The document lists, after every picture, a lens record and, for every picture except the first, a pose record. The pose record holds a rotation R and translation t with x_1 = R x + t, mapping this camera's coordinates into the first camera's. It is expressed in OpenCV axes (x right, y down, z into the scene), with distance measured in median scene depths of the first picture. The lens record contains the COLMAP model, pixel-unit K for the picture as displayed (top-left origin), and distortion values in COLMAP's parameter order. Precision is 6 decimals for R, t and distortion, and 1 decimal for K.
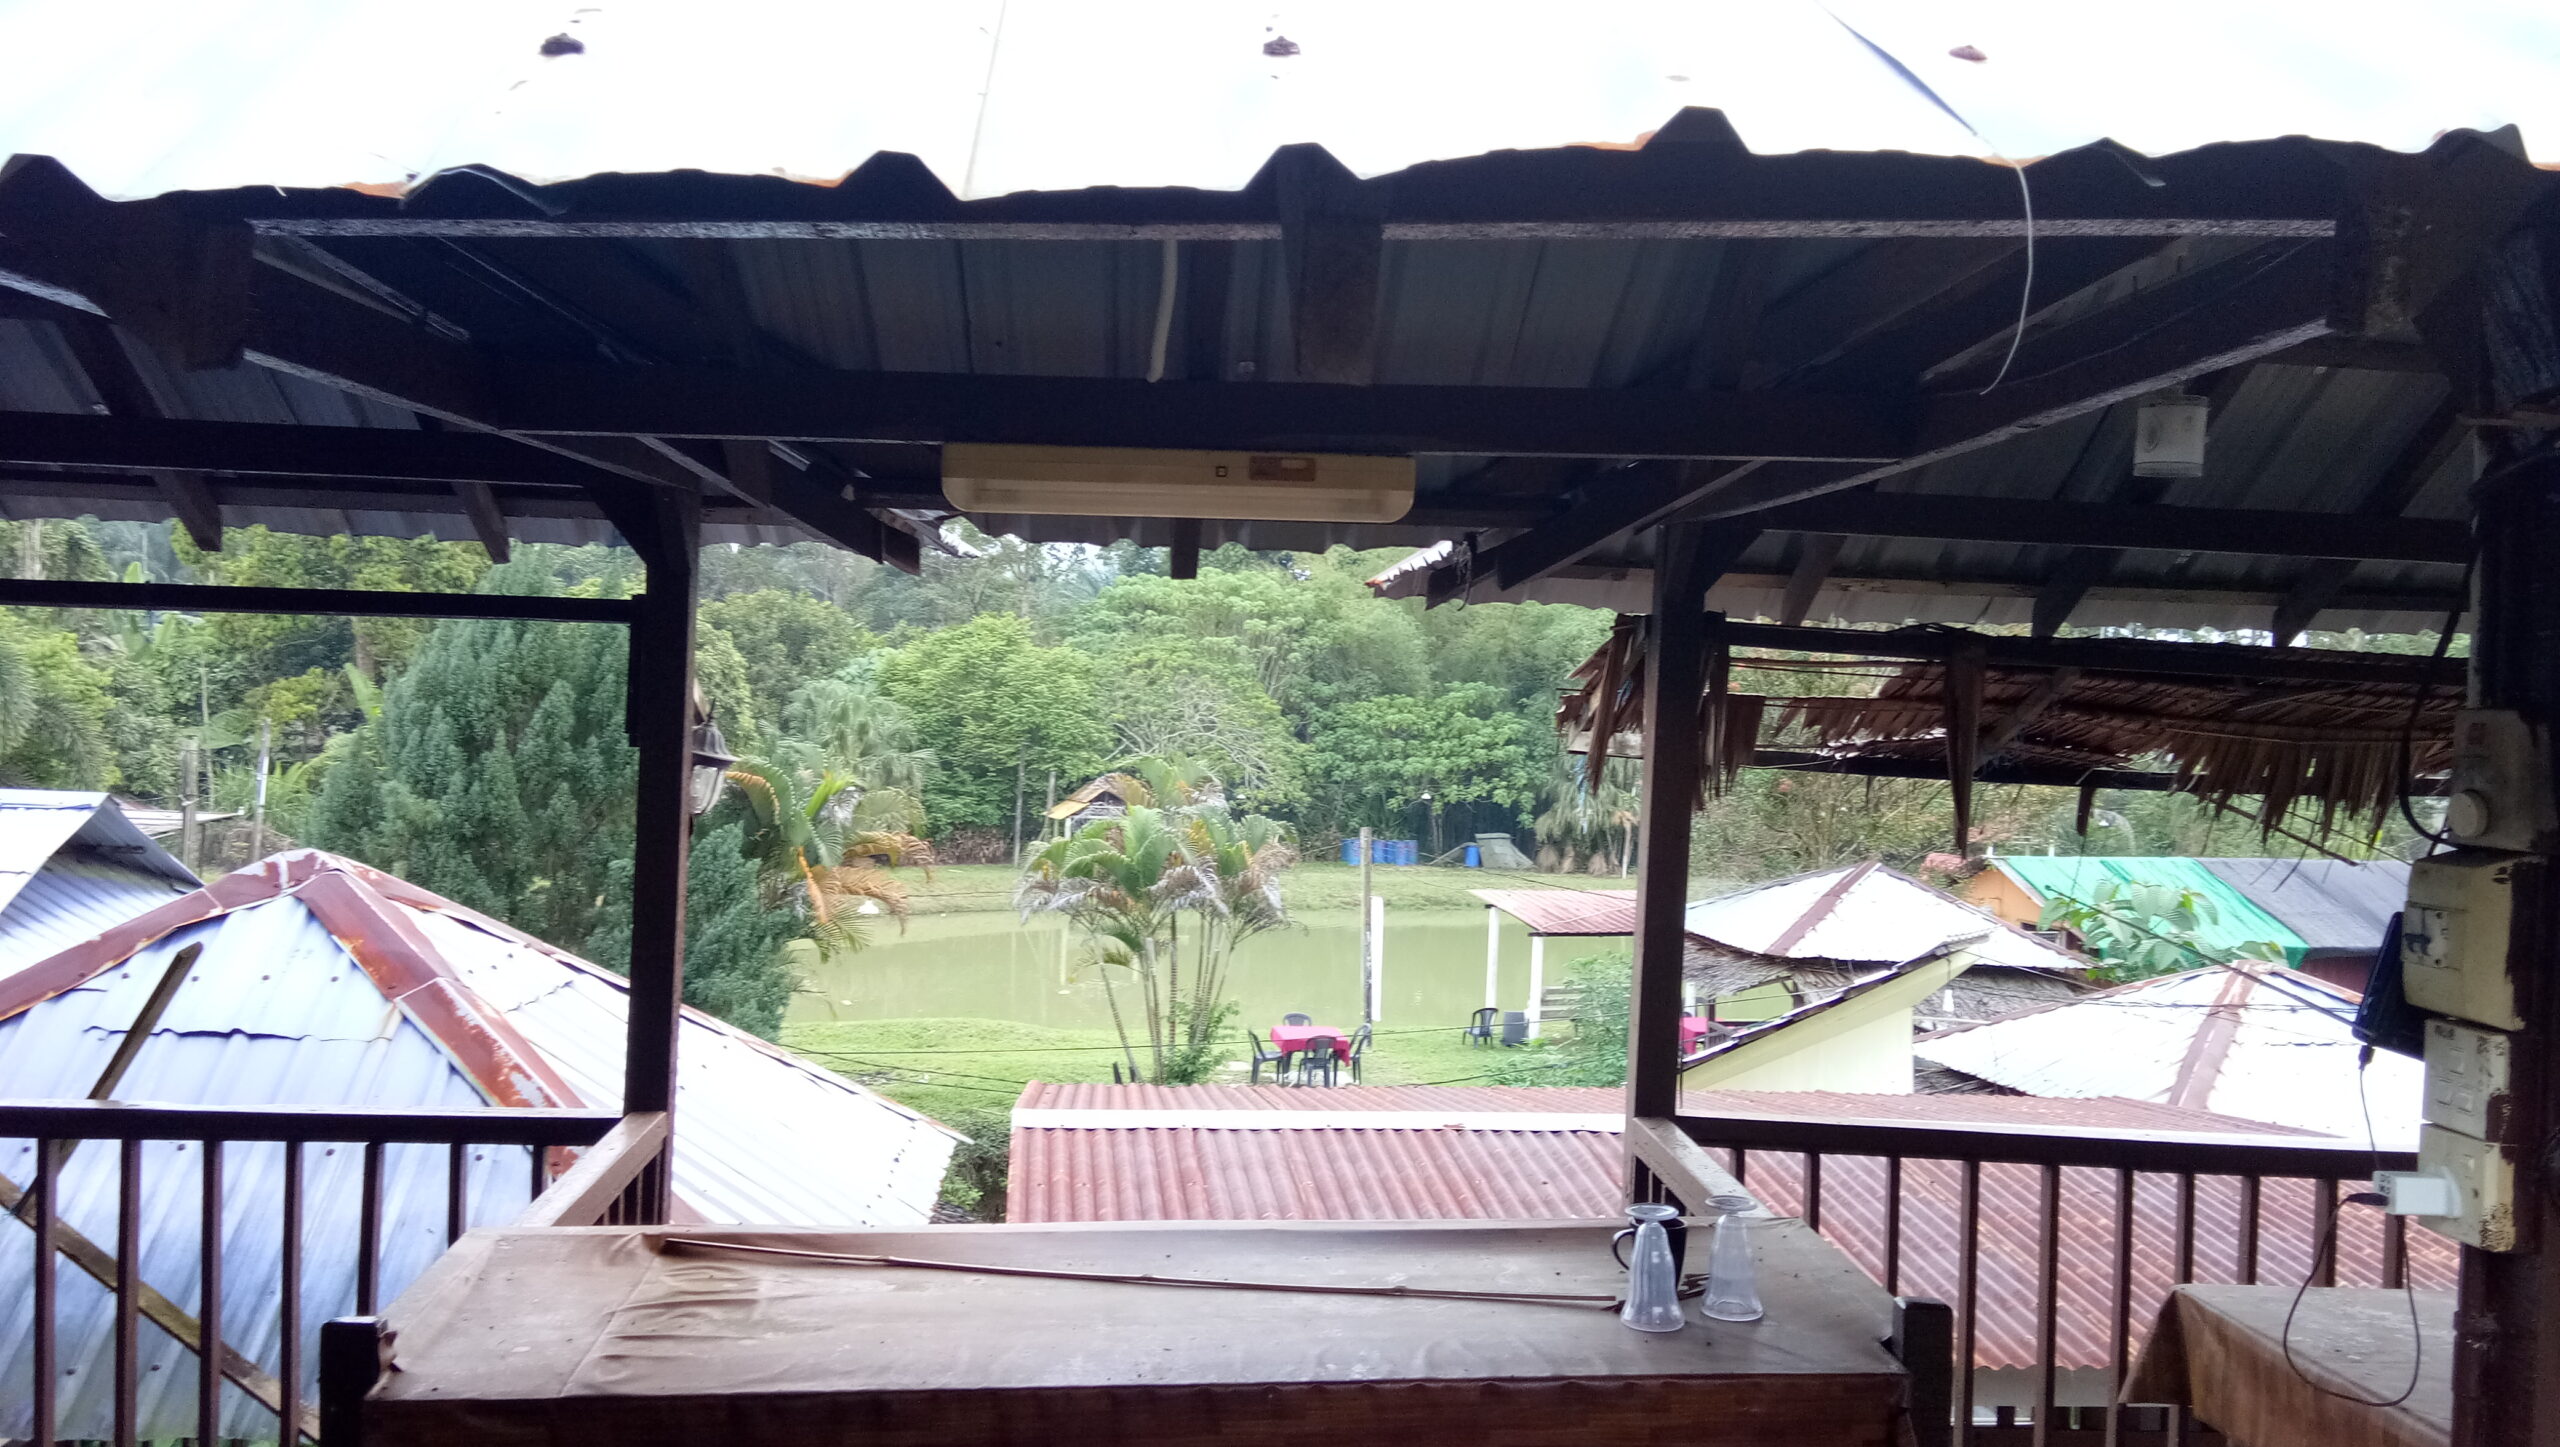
lens RADIAL K [[1885.5, 0, 1280.0], [0, 1885.5, 723.5], [0, 0, 1]] dist [0.249307, 0.000051]
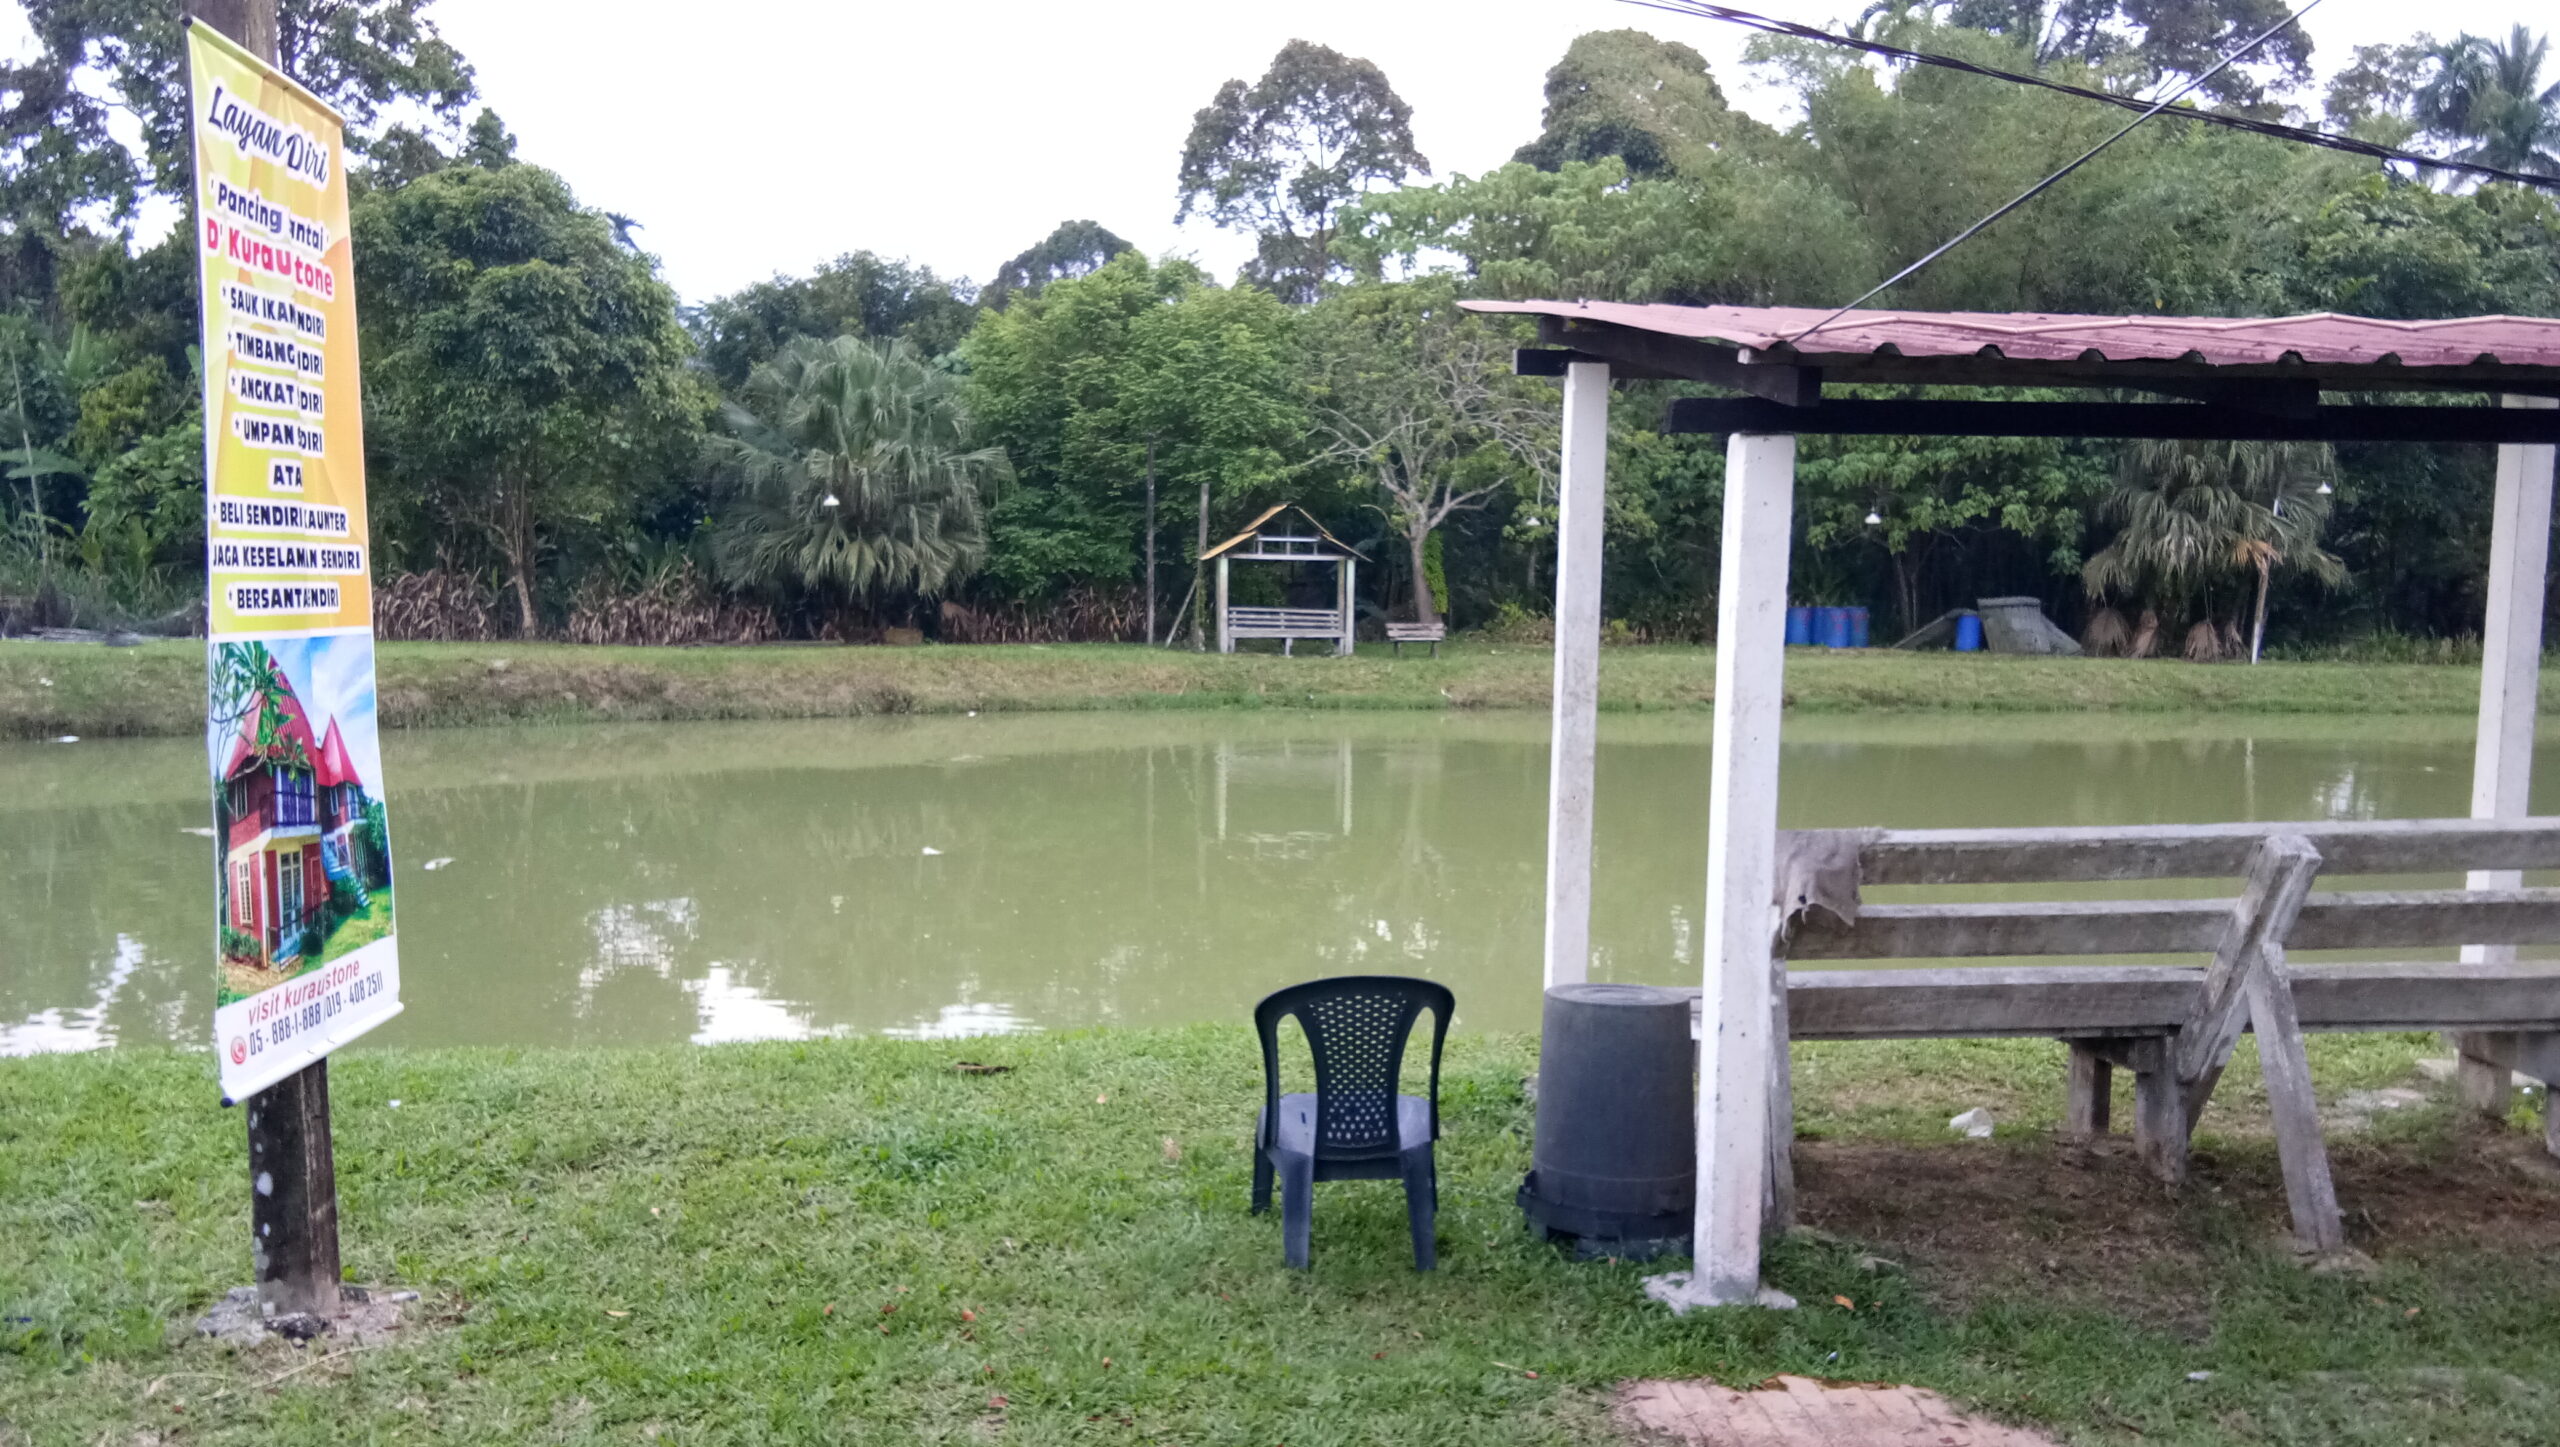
lens RADIAL K [[1896.9, 0, 1280.0], [0, 1896.9, 723.5], [0, 0, 1]] dist [0.001275, 0.000226]
pose [[0.960154, -0.002518, -0.279459, 0.064456], [0.022259, 0.997472, 0.067487, 0.056721], [0.278582, -0.071019, 0.957783, 0.401563]]
